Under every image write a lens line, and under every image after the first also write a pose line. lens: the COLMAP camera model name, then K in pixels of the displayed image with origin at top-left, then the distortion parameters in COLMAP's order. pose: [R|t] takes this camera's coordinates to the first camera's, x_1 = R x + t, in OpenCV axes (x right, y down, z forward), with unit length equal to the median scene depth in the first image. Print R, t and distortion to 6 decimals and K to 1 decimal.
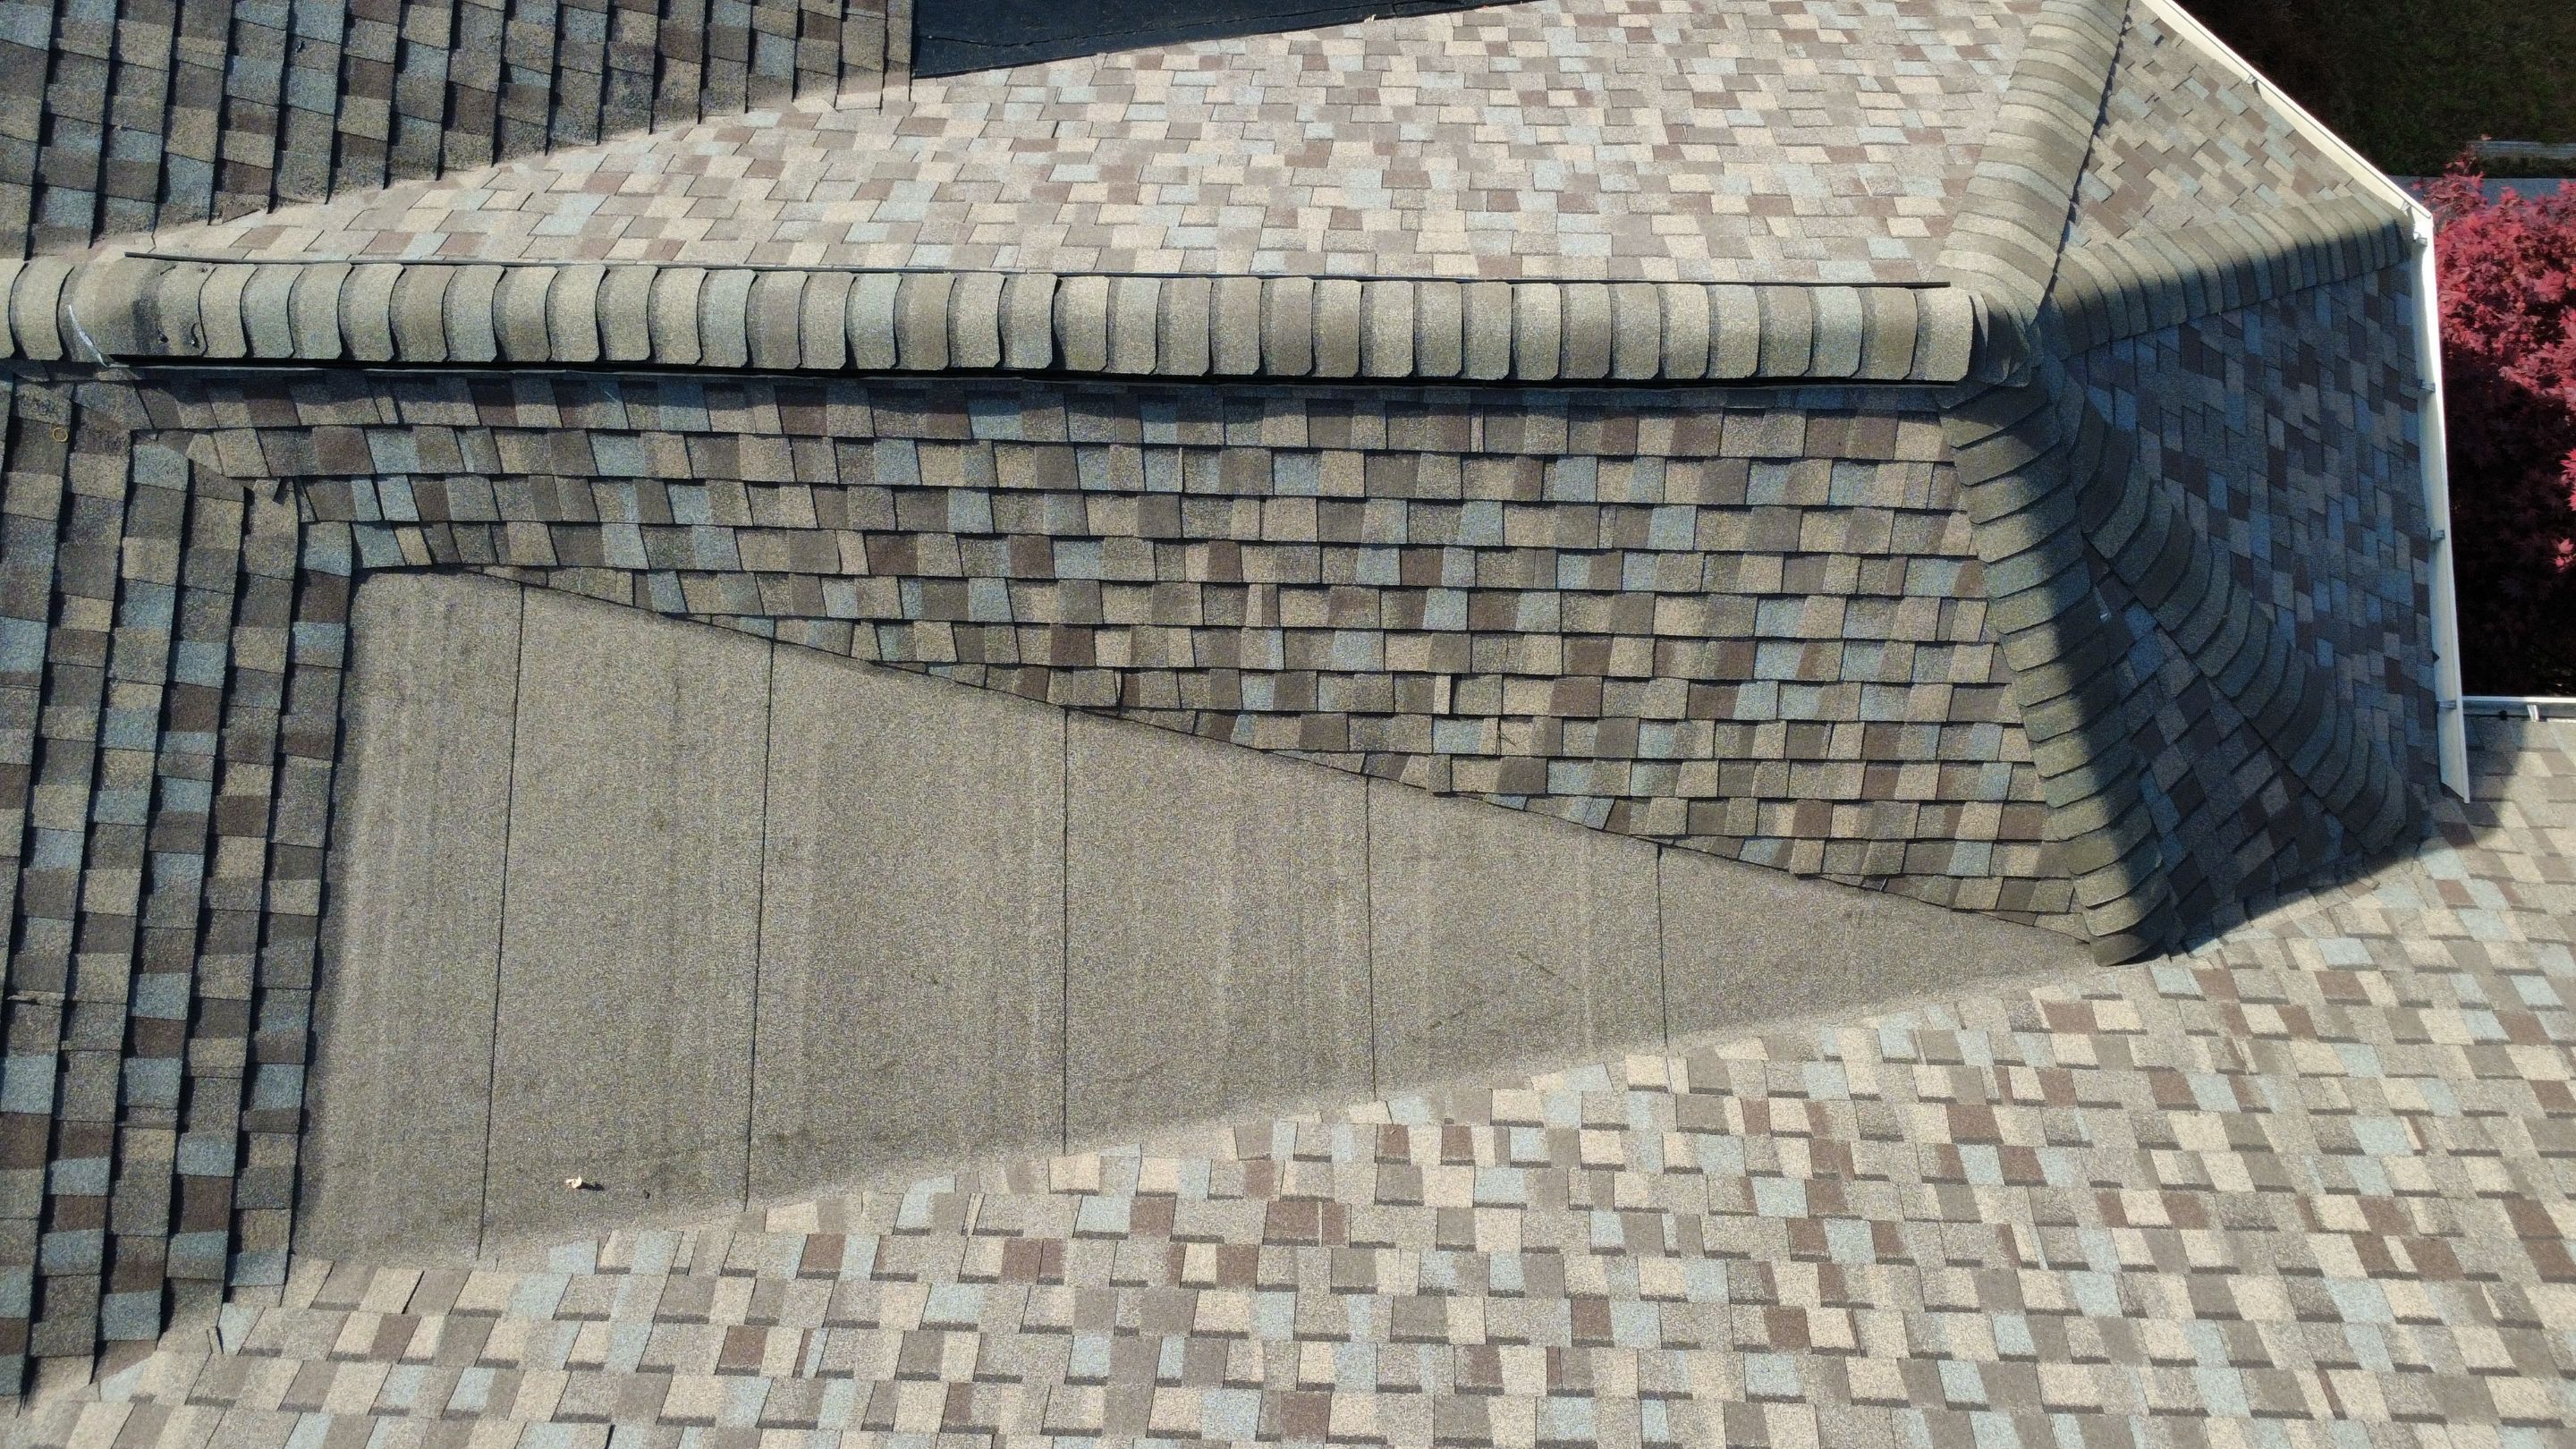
lens RADIAL K [[1895.8, 0, 1288.0], [0, 1895.8, 724.5], [0, 0, 1]] dist [0.003765, -0.002000]
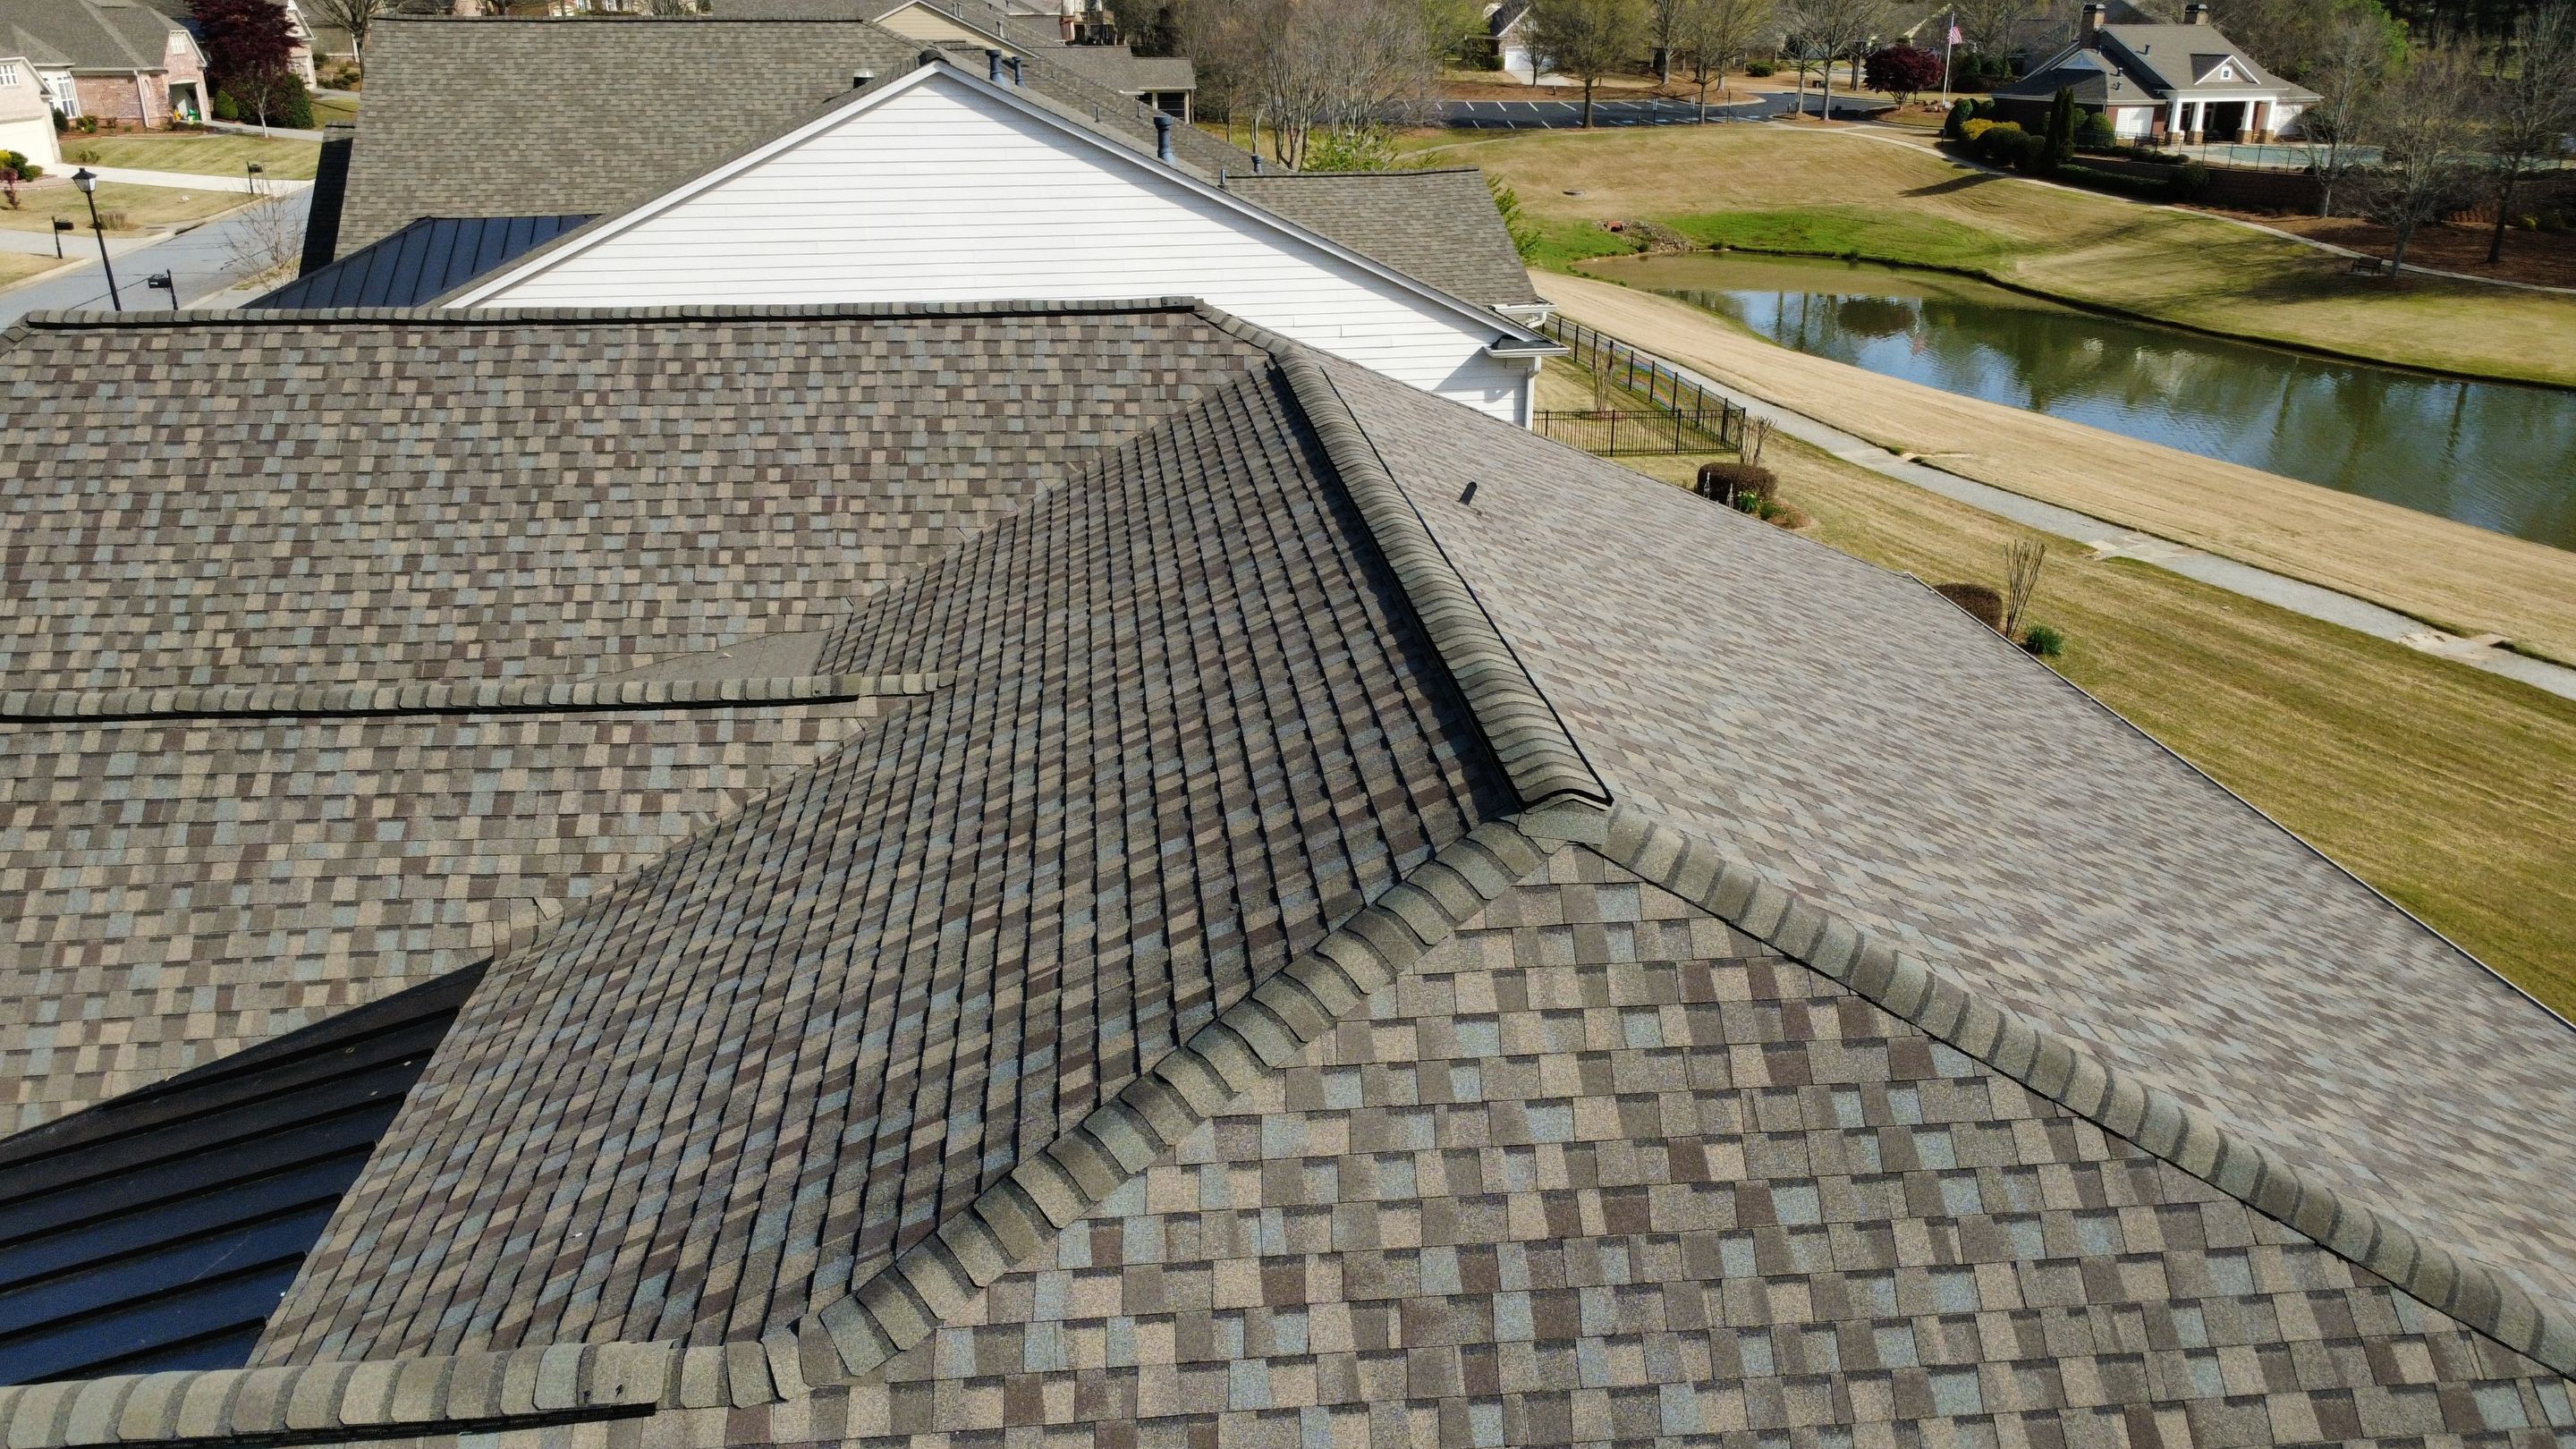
lens RADIAL K [[1895.8, 0, 1288.0], [0, 1895.8, 724.5], [0, 0, 1]] dist [0.003765, -0.002000]
pose [[-0.992363, 0.056940, -0.109423, -0.858705], [-0.119056, -0.210072, 0.970410, -2.373621], [0.032268, 0.976027, 0.215246, 0.591218]]
